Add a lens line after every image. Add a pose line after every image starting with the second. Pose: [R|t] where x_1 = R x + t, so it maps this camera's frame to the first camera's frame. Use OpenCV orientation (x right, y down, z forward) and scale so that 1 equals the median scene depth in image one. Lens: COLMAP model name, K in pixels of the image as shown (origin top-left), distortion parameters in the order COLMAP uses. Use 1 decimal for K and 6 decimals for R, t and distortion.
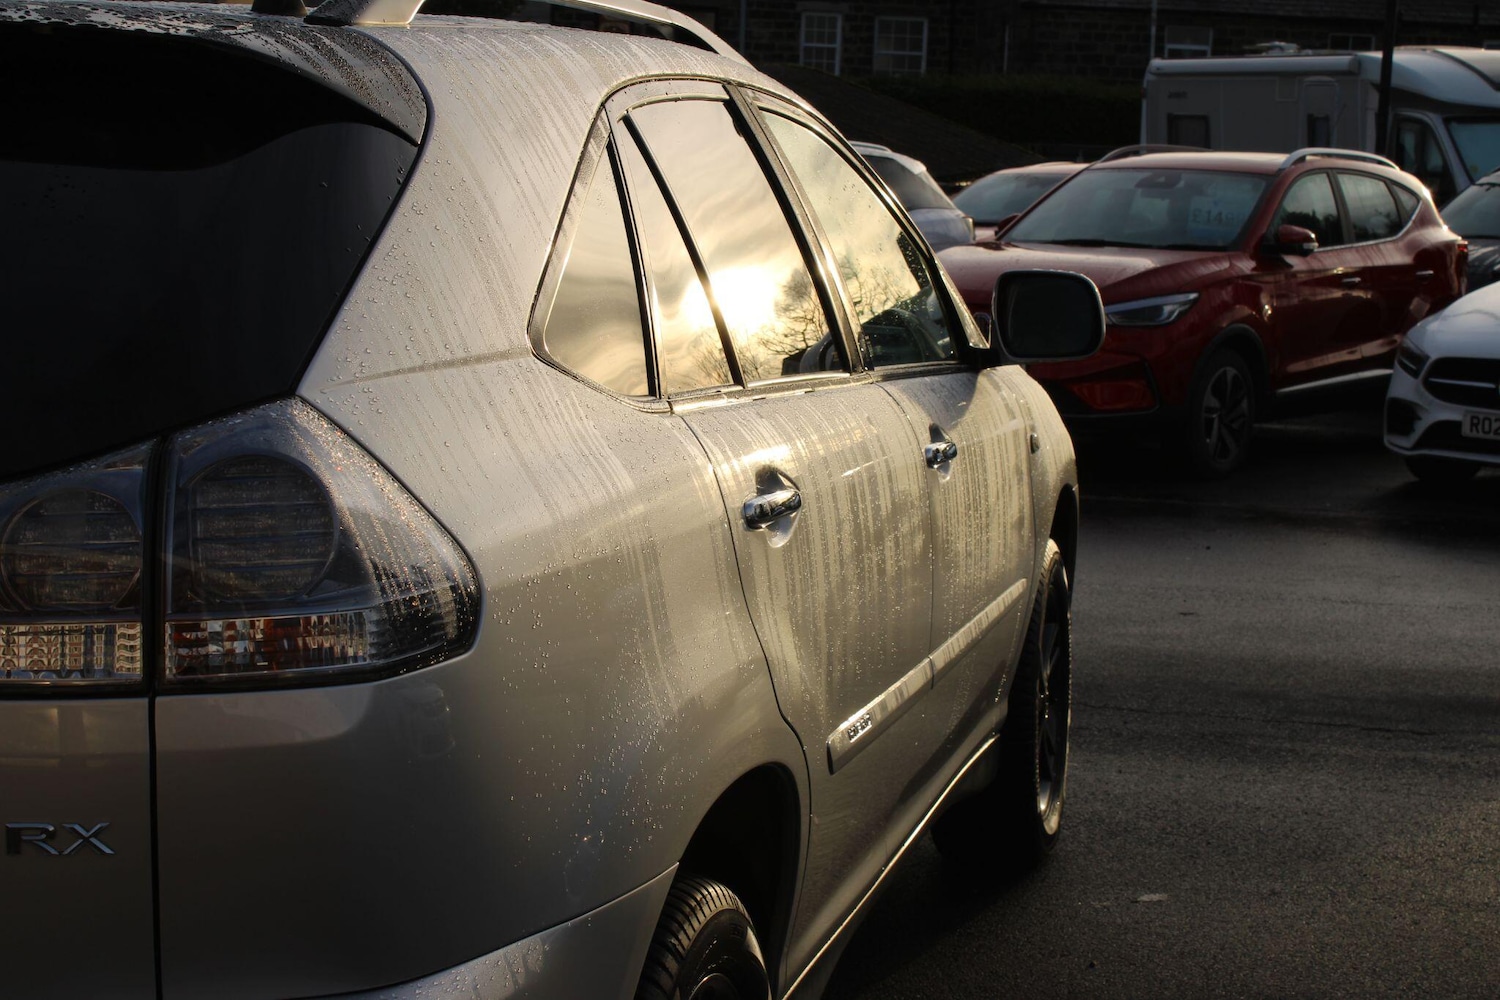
lens RADIAL K [[2608.4, 0, 775.1], [0, 2608.4, 521.9], [0, 0, 1]] dist [0.005926, -0.023955]
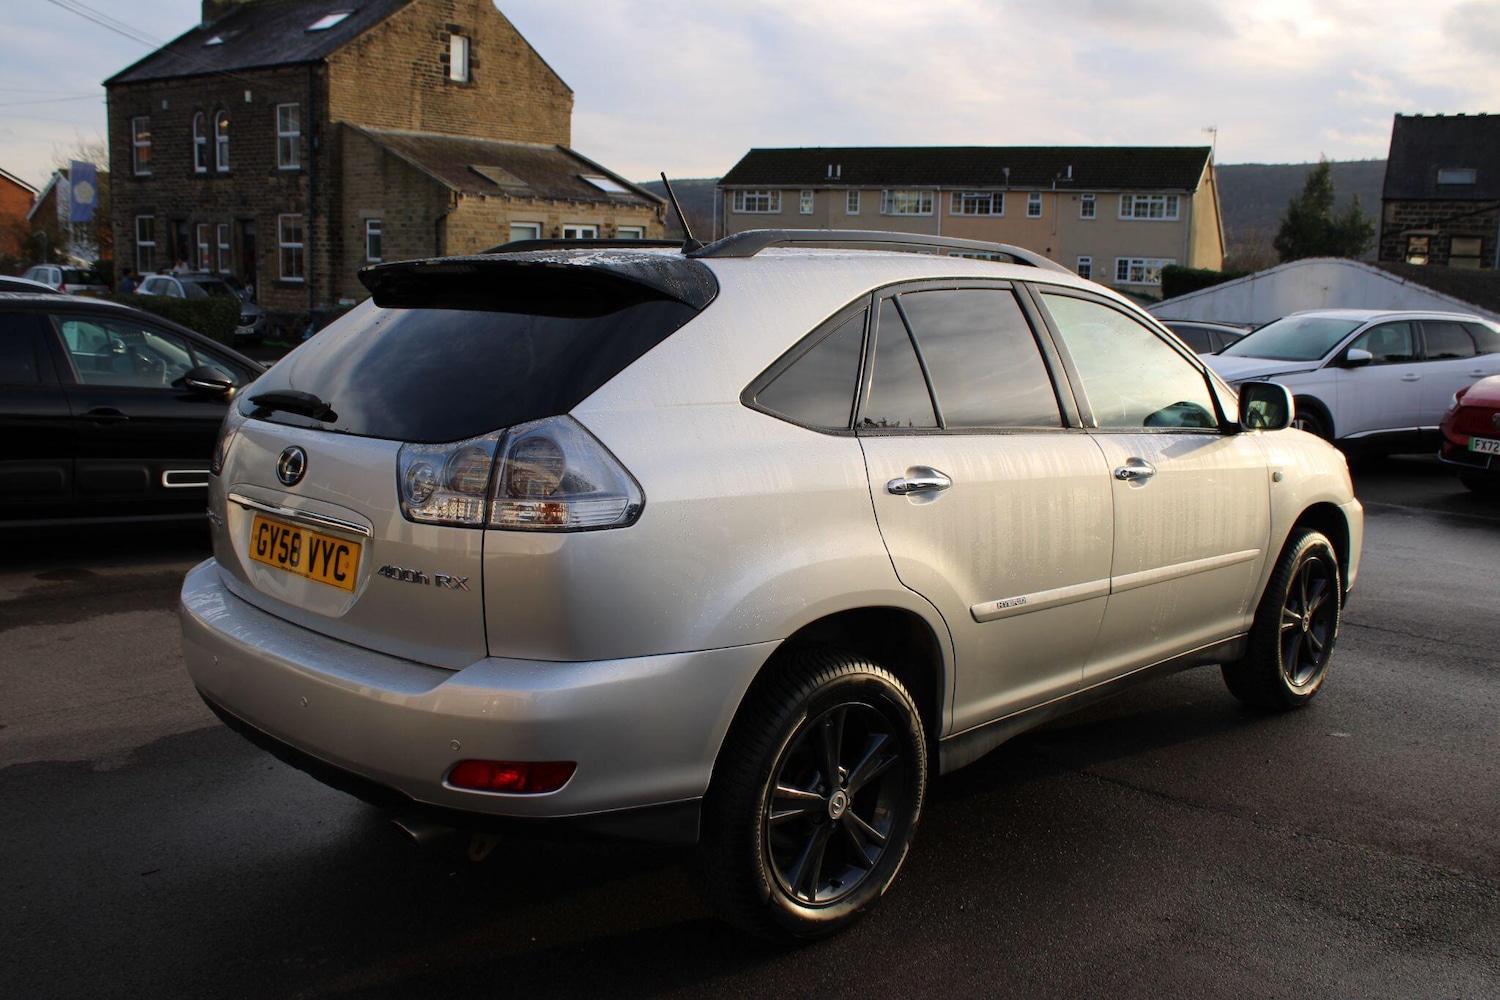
lens RADIAL K [[1389.5, 0, 746.0], [0, 1389.5, 497.9], [0, 0, 1]] dist [-0.151300, 0.150743]
pose [[0.853926, 0.069025, -0.515796, 0.243008], [-0.073632, 0.997219, 0.011548, 0.000825], [0.515158, 0.028118, 0.856634, -0.005202]]
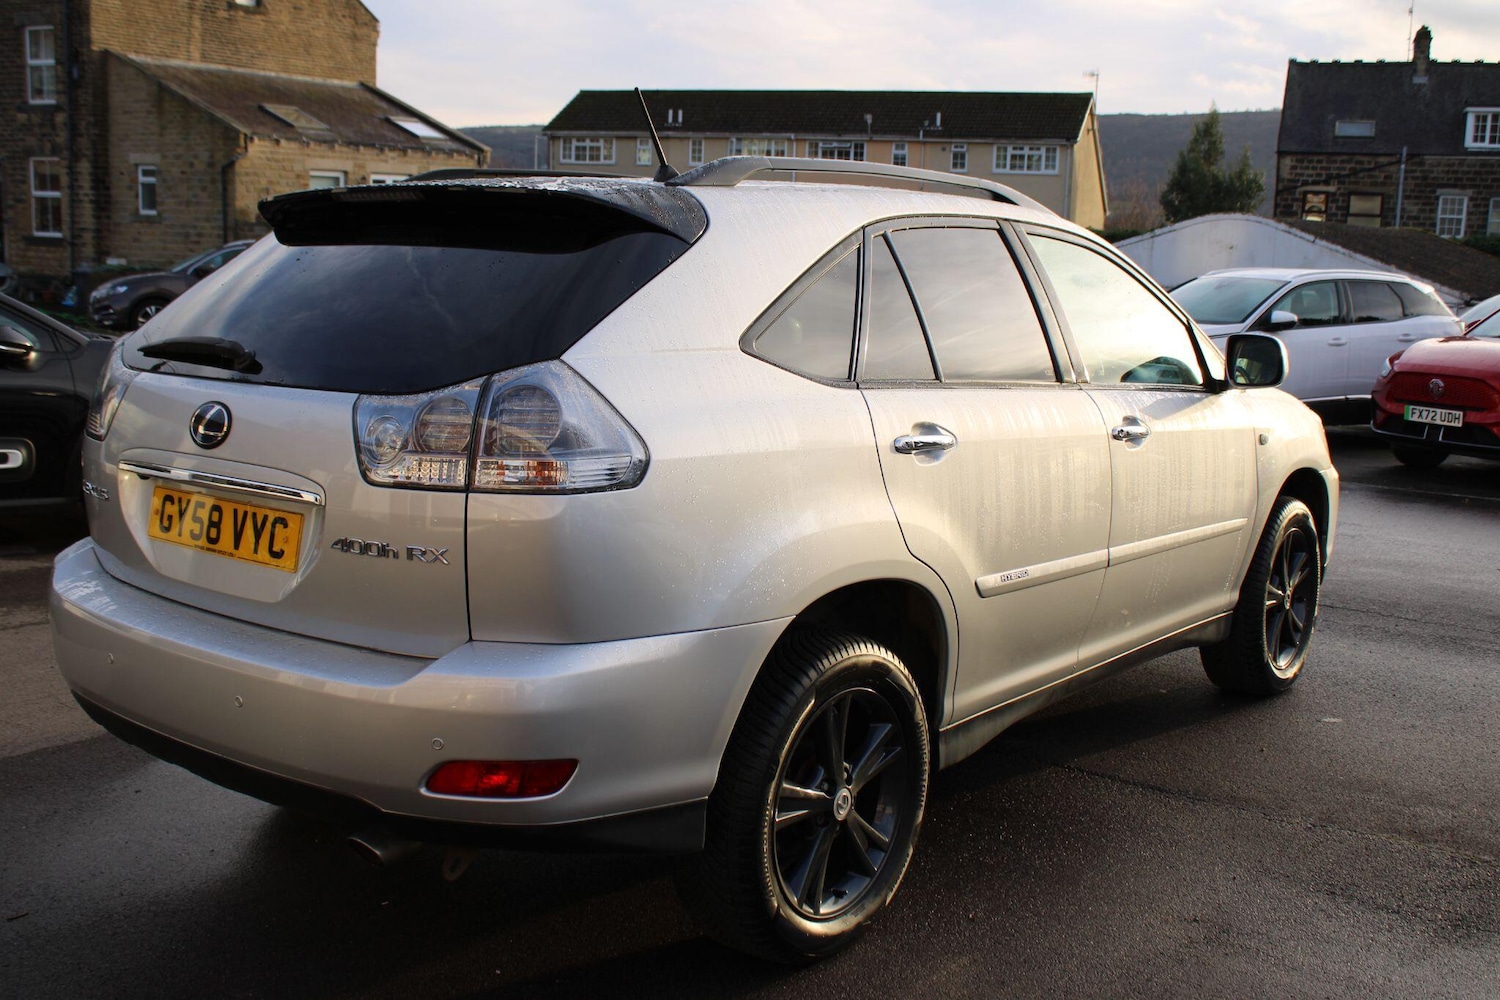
lens RADIAL K [[1564.0, 0, 745.9], [0, 1564.0, 496.4], [0, 0, 1]] dist [-0.124915, 0.149192]
pose [[0.907869, 0.061332, -0.414743, 0.186579], [-0.063032, 0.997965, 0.009602, 0.015656], [0.414488, 0.017425, 0.909888, -0.030571]]
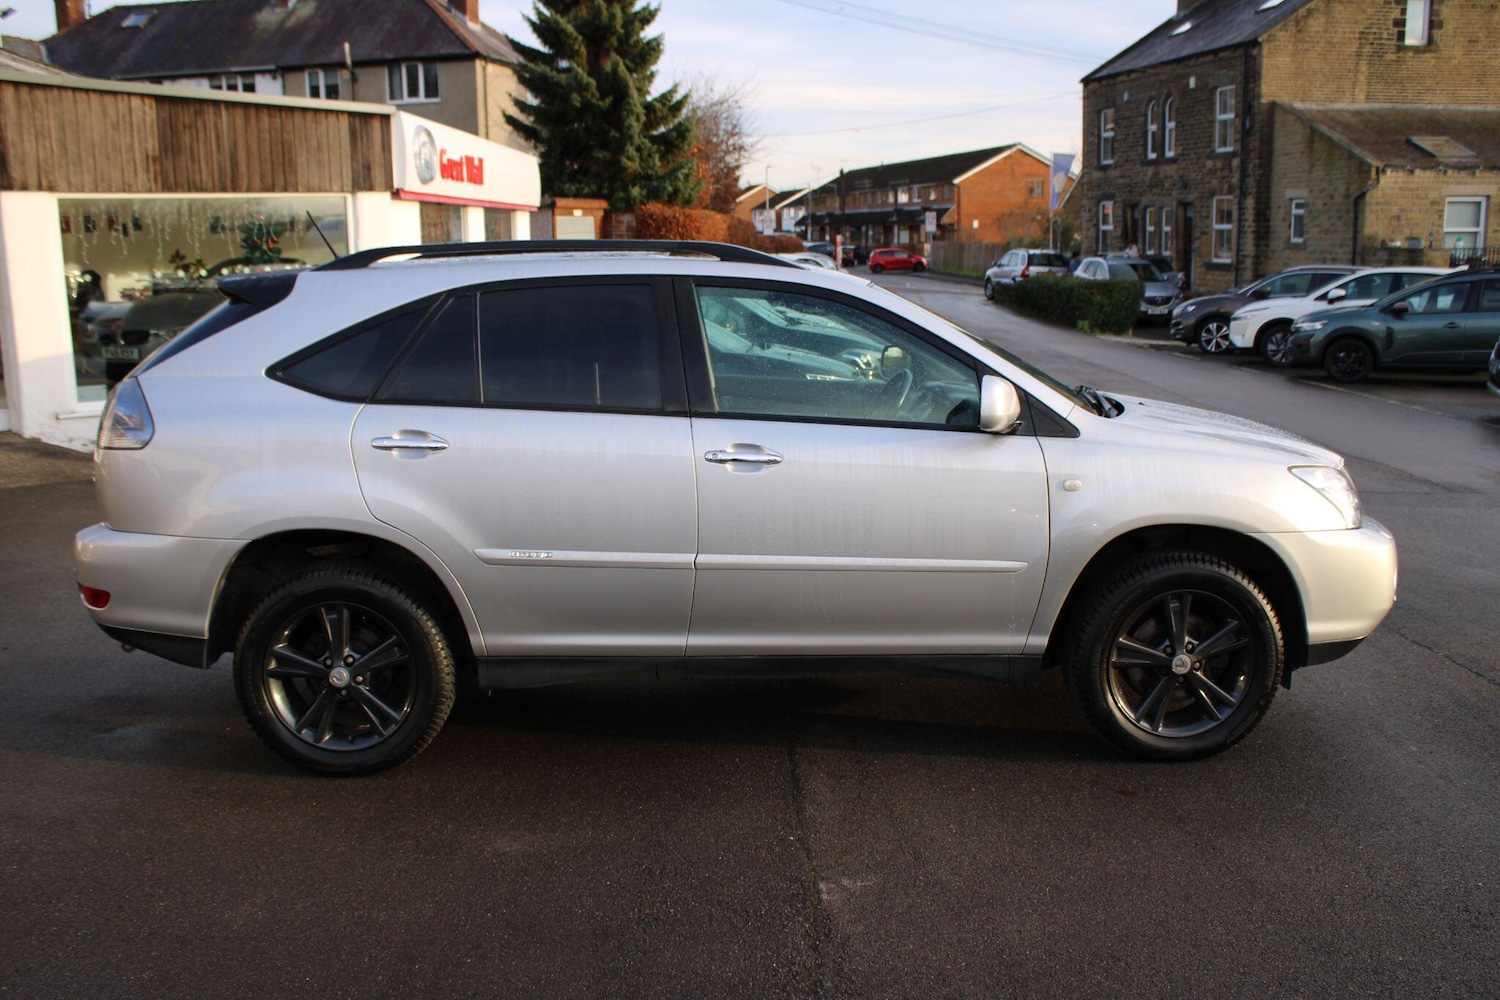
lens RADIAL K [[1389.5, 0, 746.0], [0, 1389.5, 497.9], [0, 0, 1]] dist [-0.151300, 0.150743]
pose [[0.246720, 0.135634, -0.959548, 0.778871], [-0.125553, 0.986286, 0.107131, -0.079050], [0.960919, 0.094043, 0.260366, 0.529974]]
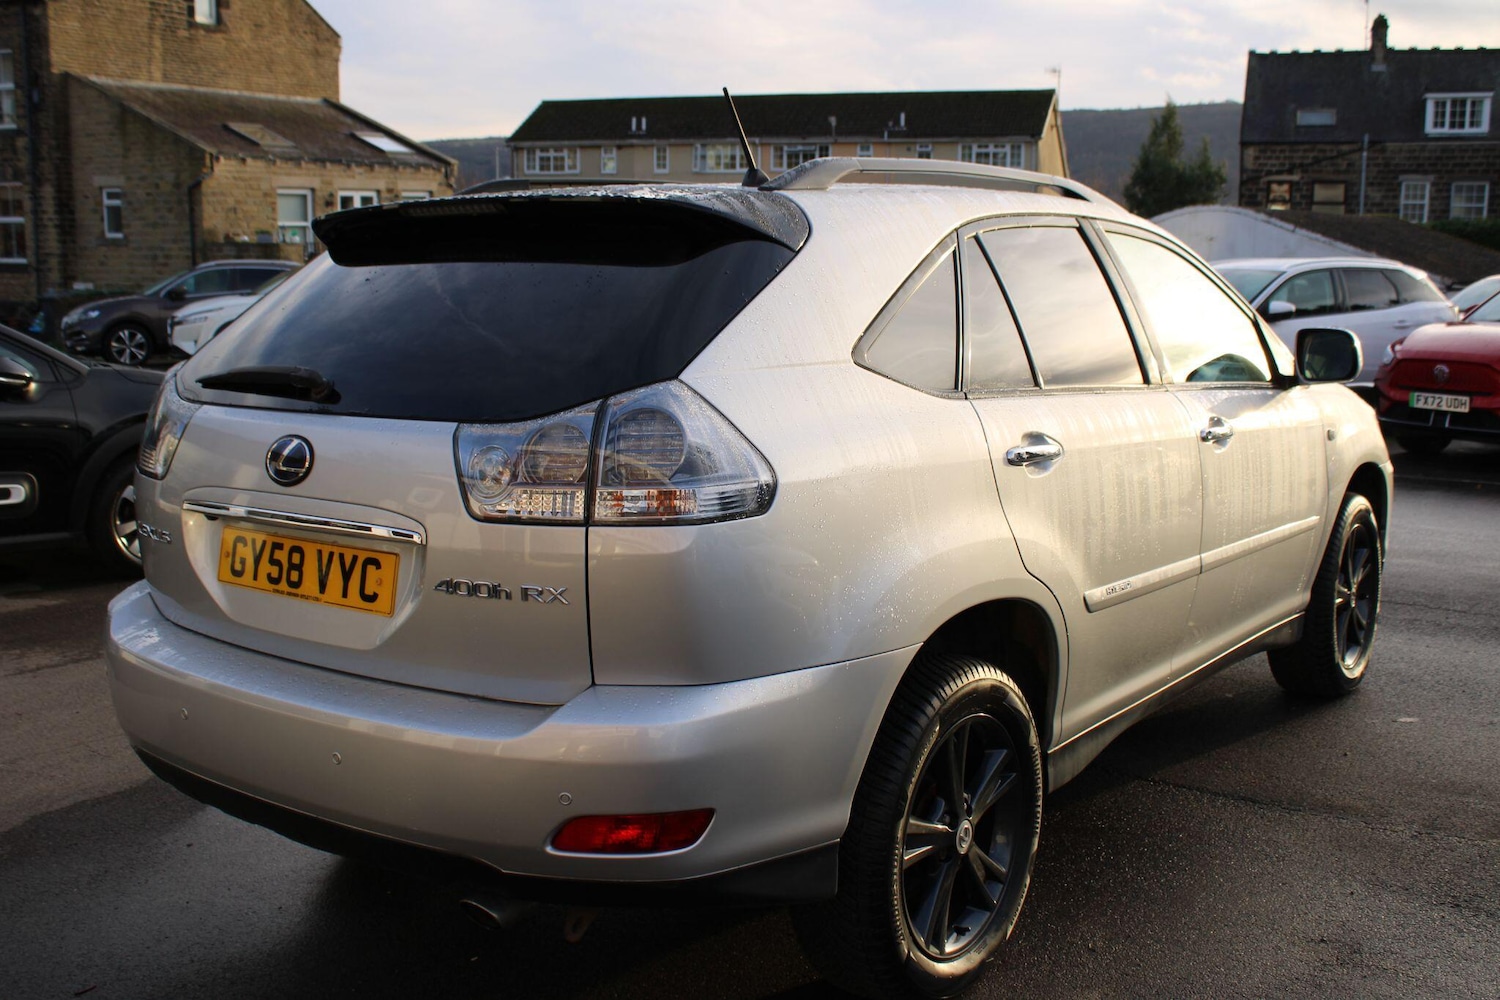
lens RADIAL K [[1559.9, 0, 749.1], [0, 1559.9, 495.3], [0, 0, 1]] dist [-0.125726, 0.146738]
pose [[0.918849, 0.030021, -0.393465, 0.127293], [-0.030513, 0.999522, 0.005007, 0.012119], [0.393427, 0.007405, 0.919326, -0.020159]]
